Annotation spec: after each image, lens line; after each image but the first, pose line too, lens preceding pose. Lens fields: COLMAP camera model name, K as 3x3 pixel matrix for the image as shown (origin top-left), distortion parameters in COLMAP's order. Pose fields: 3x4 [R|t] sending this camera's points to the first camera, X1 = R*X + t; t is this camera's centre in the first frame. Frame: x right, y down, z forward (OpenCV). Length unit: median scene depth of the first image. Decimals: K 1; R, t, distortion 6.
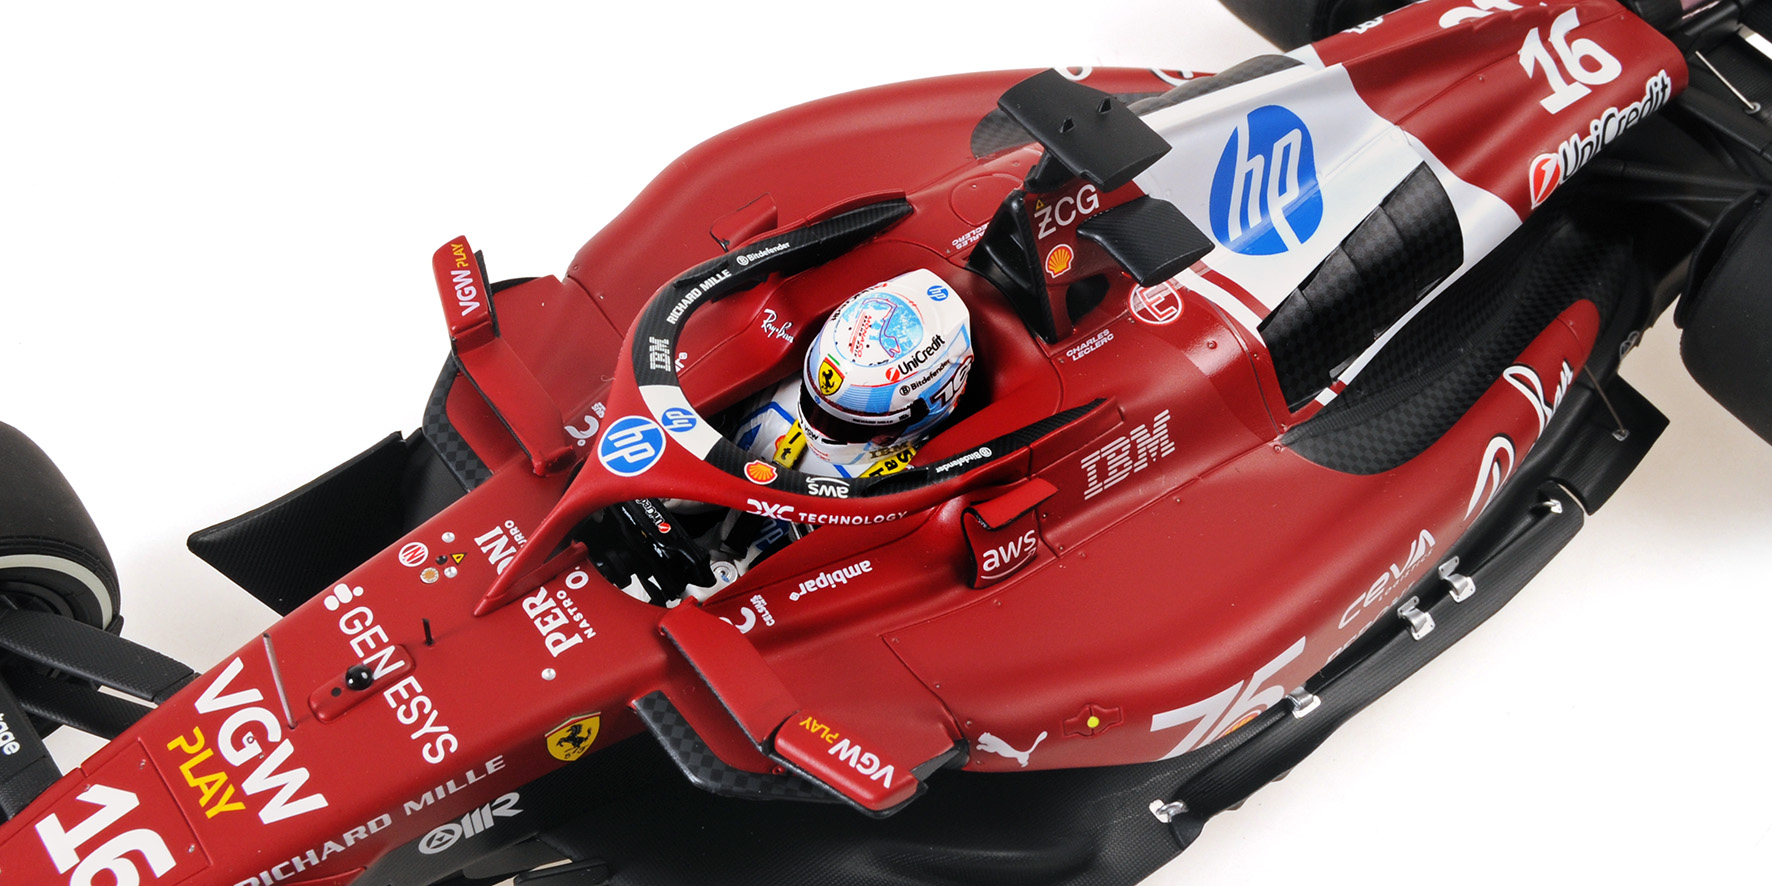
lens RADIAL K [[2056.4, 0, 886.0], [0, 2056.4, 443.0], [0, 0, 1]] dist [-0.103444, 0.039353]
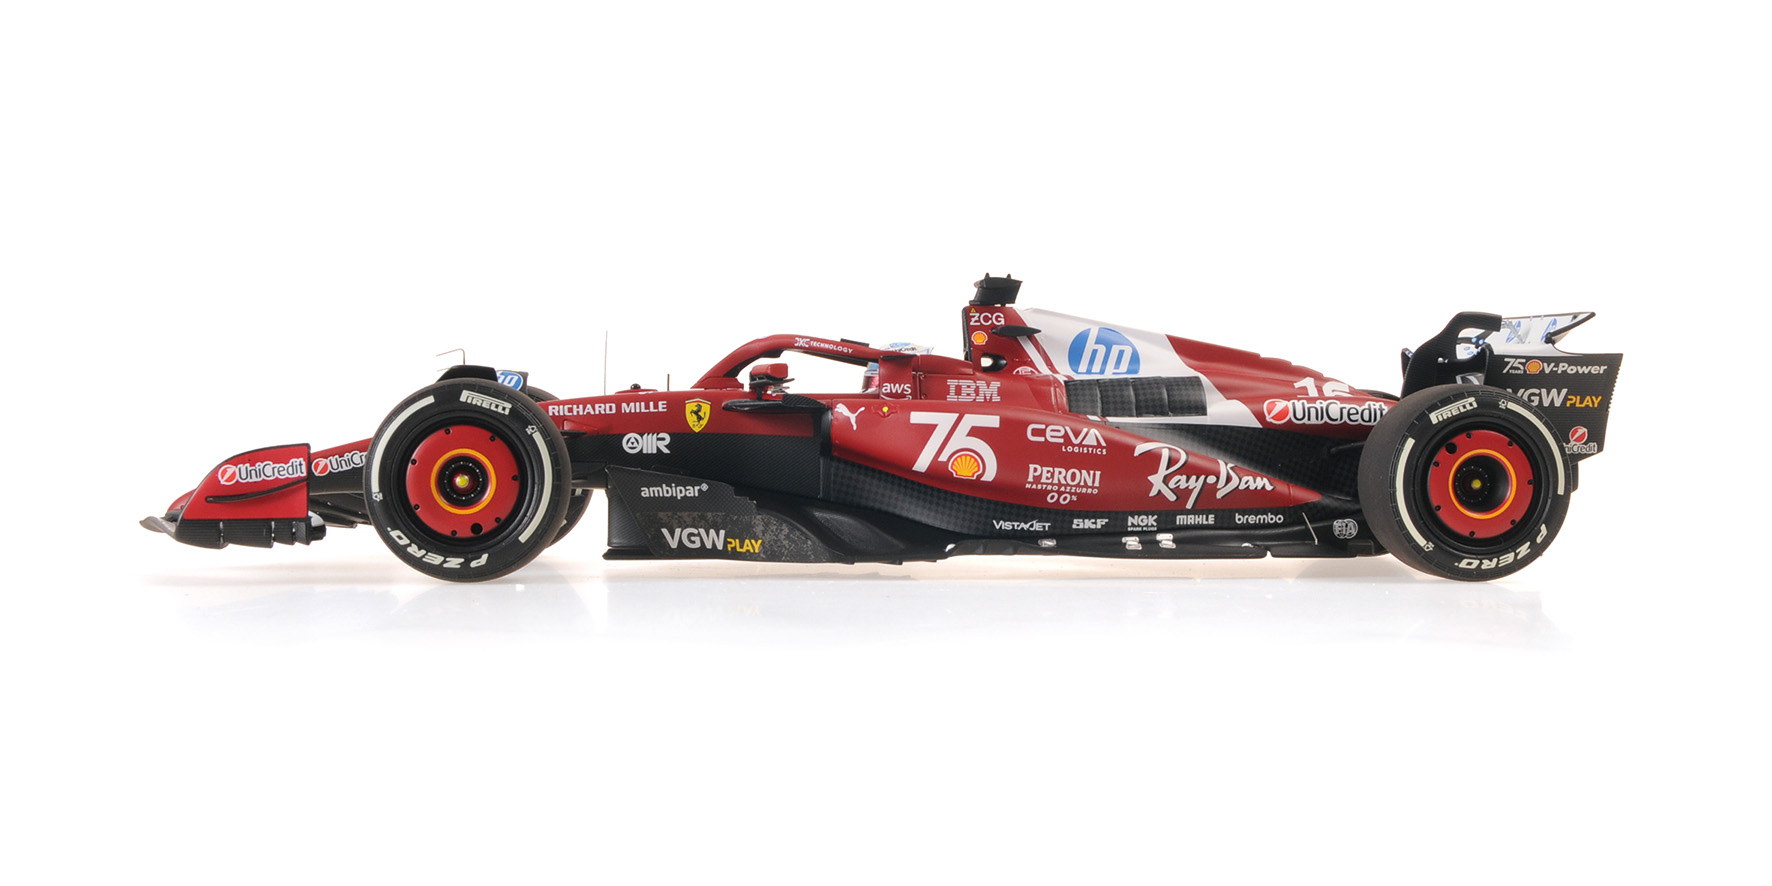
lens RADIAL K [[2463.9, 0, 950.3], [0, 2463.9, 371.1], [0, 0, 1]] dist [0.081802, -1.704941]
pose [[0.854184, -0.038431, -0.518548, 1.392057], [-0.395152, 0.600225, -0.695403, 1.746316], [0.337970, 0.798907, 0.497517, -0.325812]]
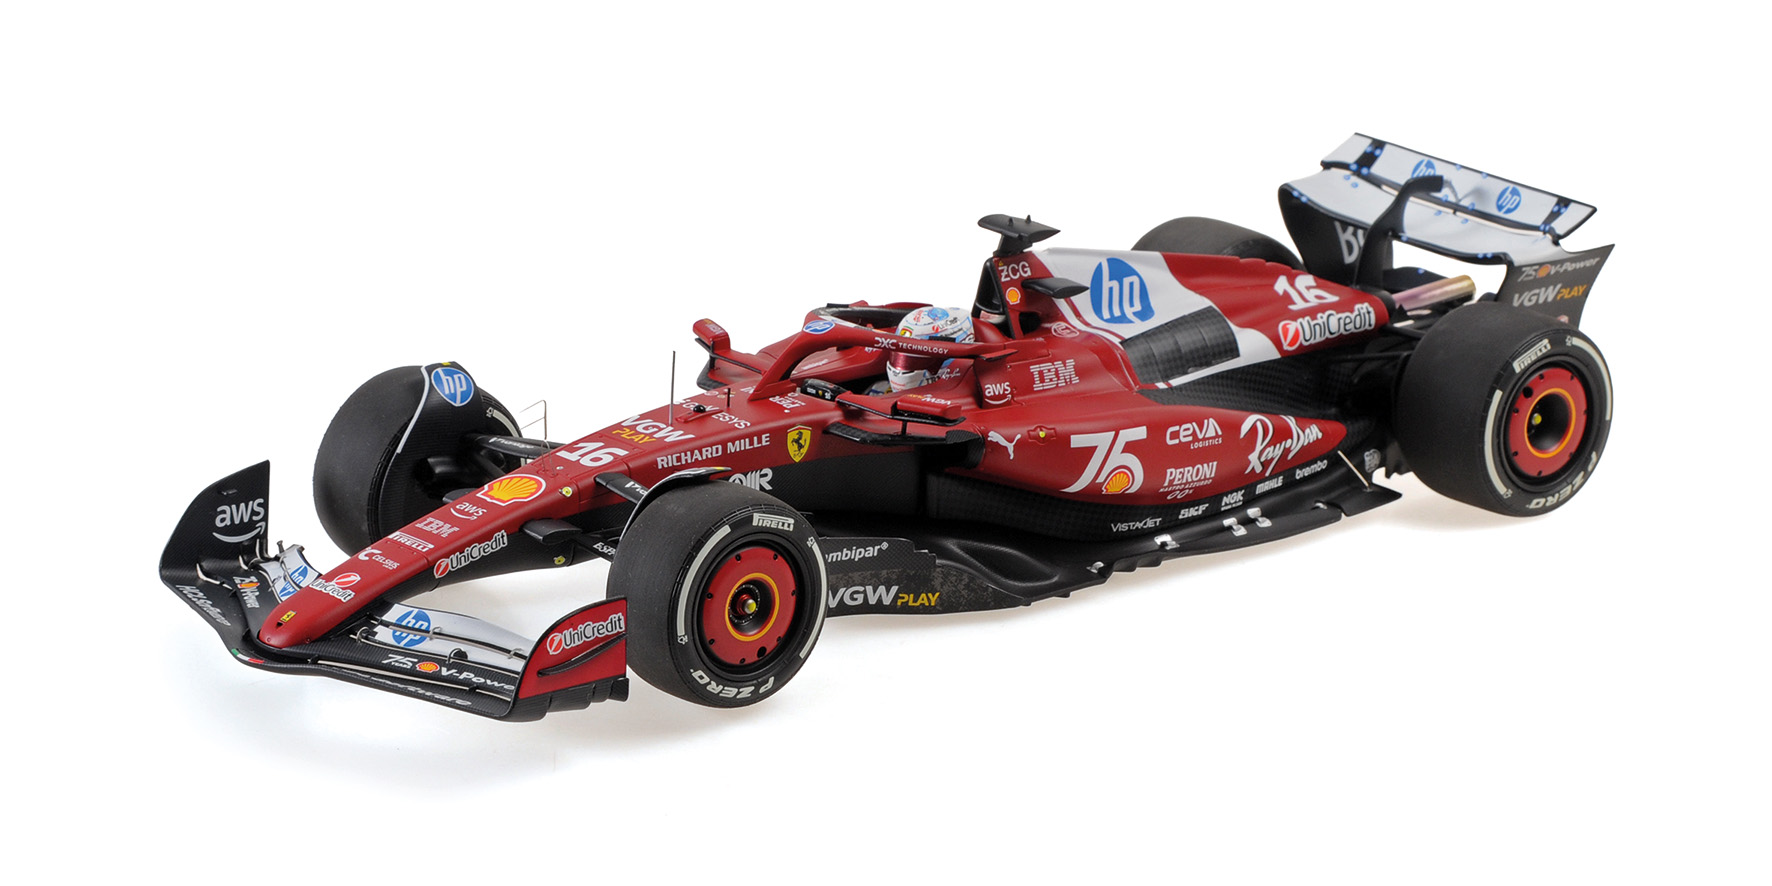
lens RADIAL K [[8269.4, 0, 1022.2], [0, 8269.4, 442.7], [0, 0, 1]] dist [-0.029492, 8.704923]
pose [[0.996196, -0.028091, 0.082492, -0.546932], [0.070960, 0.810966, -0.580775, 4.469272], [-0.050584, 0.584419, 0.809874, -5.173133]]
